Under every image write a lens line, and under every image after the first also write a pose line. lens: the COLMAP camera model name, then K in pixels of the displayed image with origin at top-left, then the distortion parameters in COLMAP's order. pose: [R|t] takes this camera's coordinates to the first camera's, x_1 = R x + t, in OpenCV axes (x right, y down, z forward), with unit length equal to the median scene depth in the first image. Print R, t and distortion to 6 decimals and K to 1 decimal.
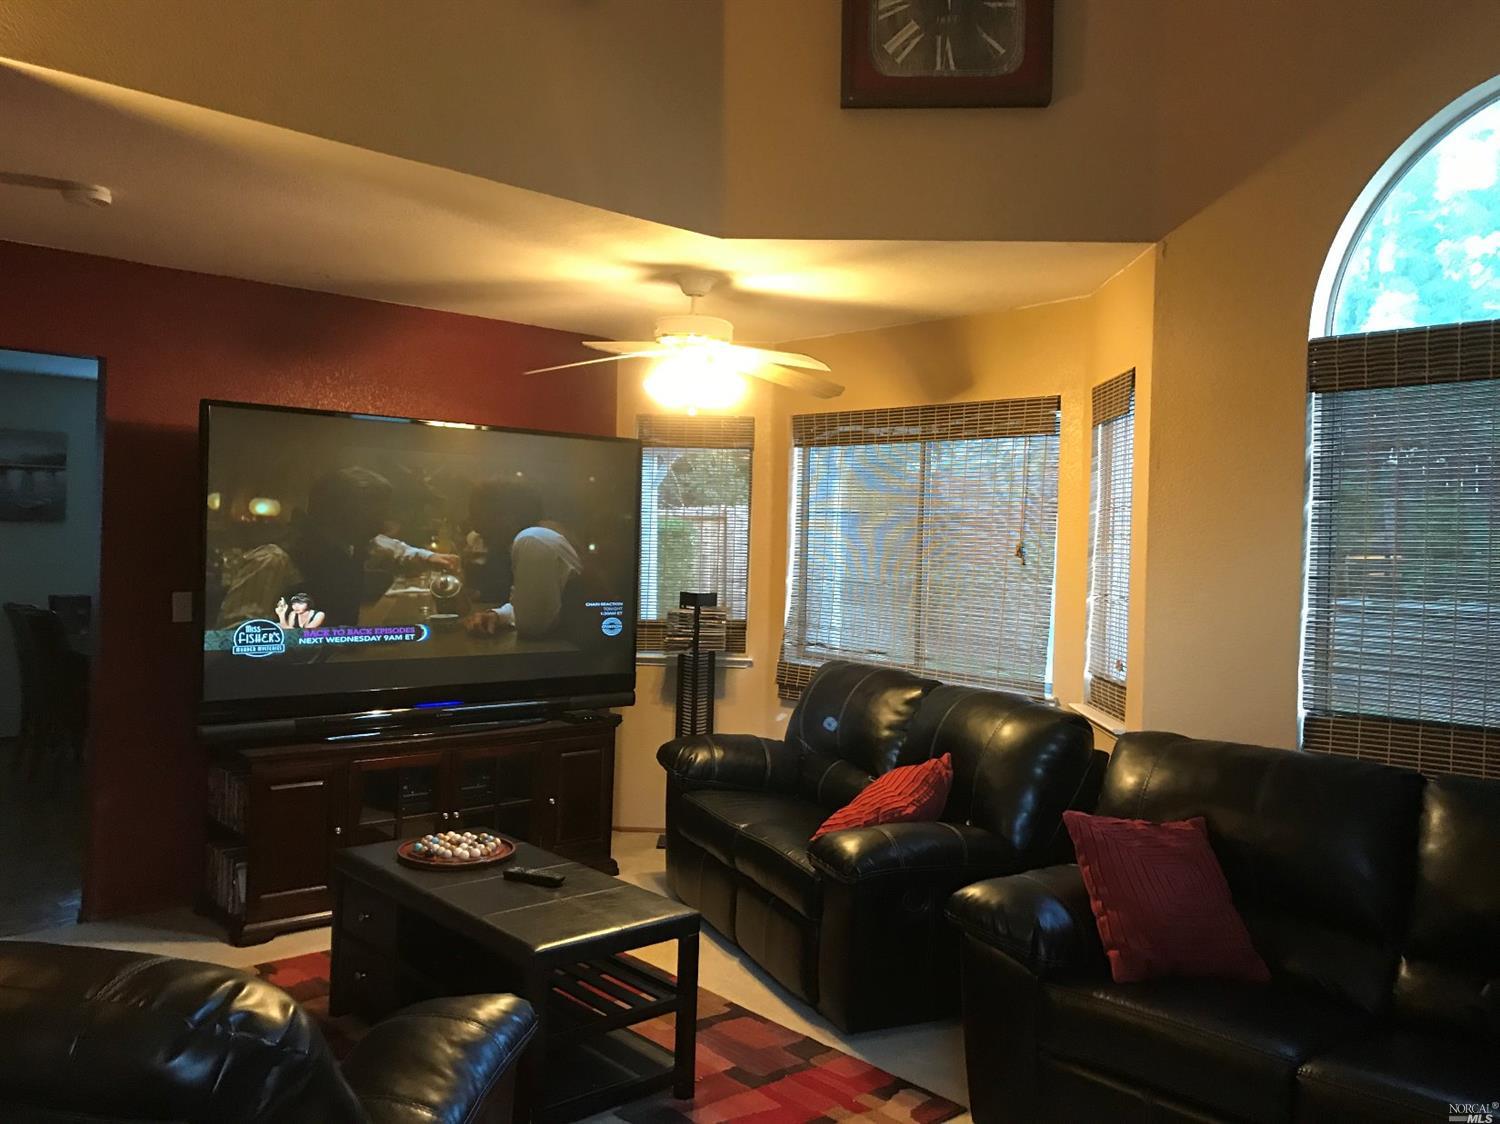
lens RADIAL K [[1224.8, 0, 756.0], [0, 1224.8, 541.6], [0, 0, 1]] dist [0.049704, -0.068894]
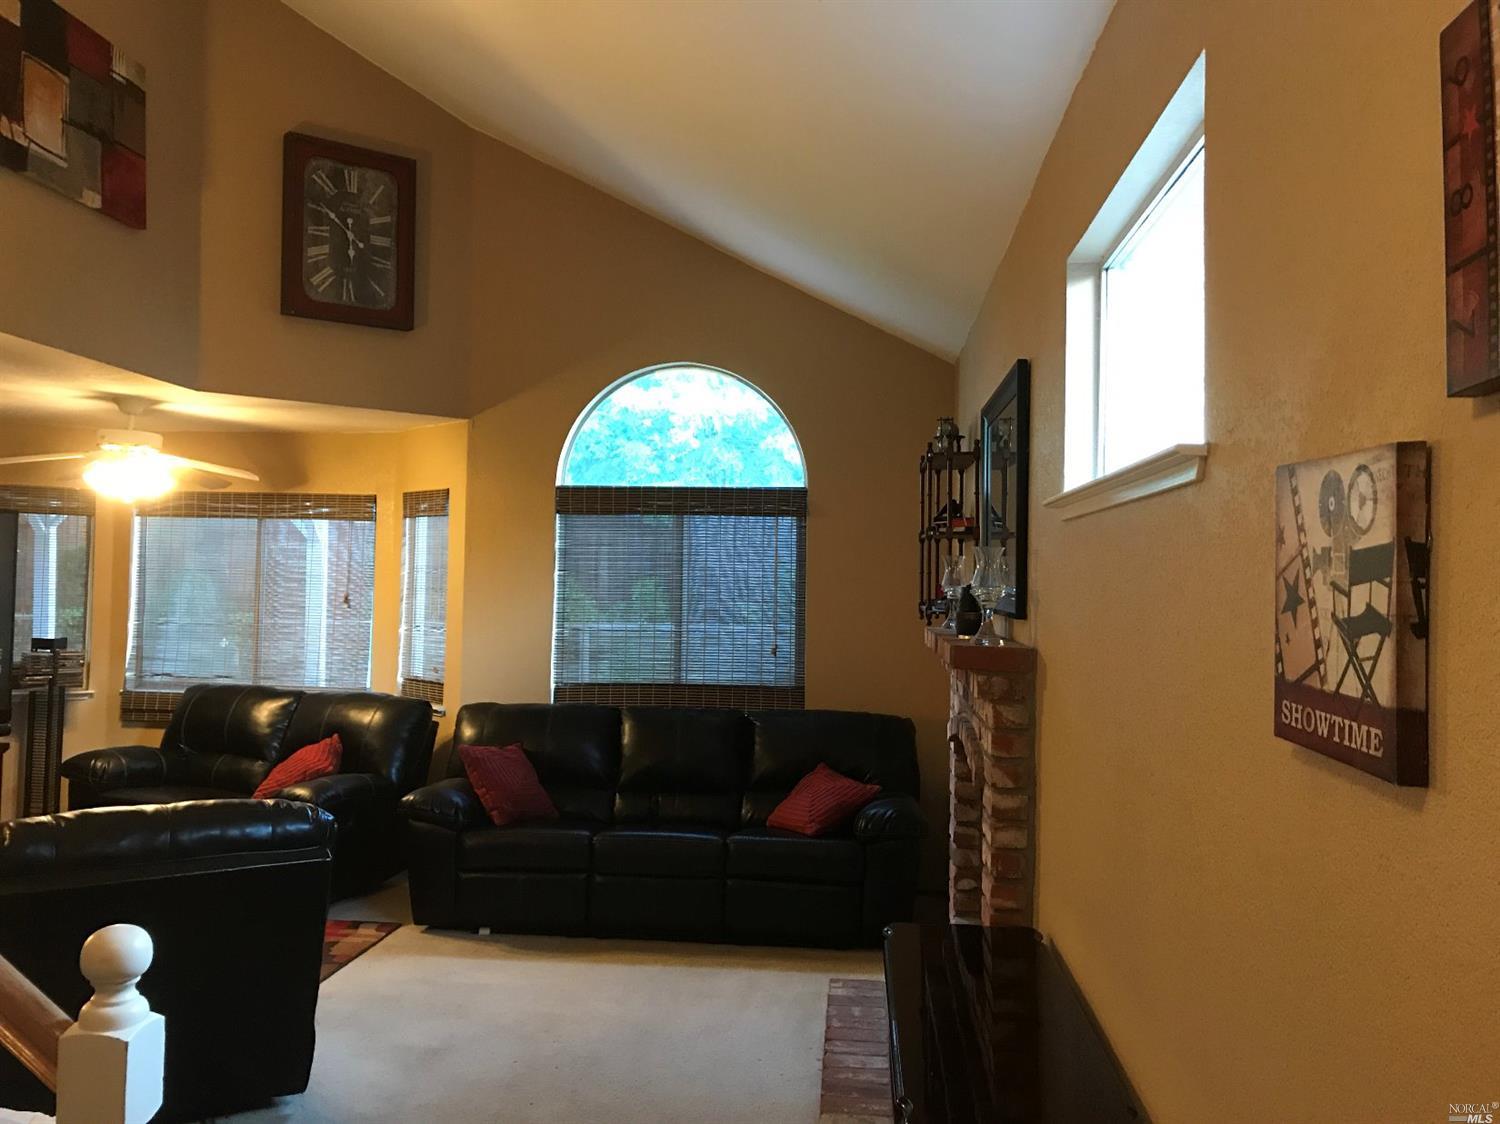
lens RADIAL K [[1224.8, 0, 756.0], [0, 1224.8, 541.6], [0, 0, 1]] dist [0.049704, -0.068894]
pose [[0.736108, 0.008665, 0.676808, -0.516922], [0.005645, 0.999805, -0.018939, -0.036717], [-0.676840, 0.017762, 0.735916, -0.505684]]
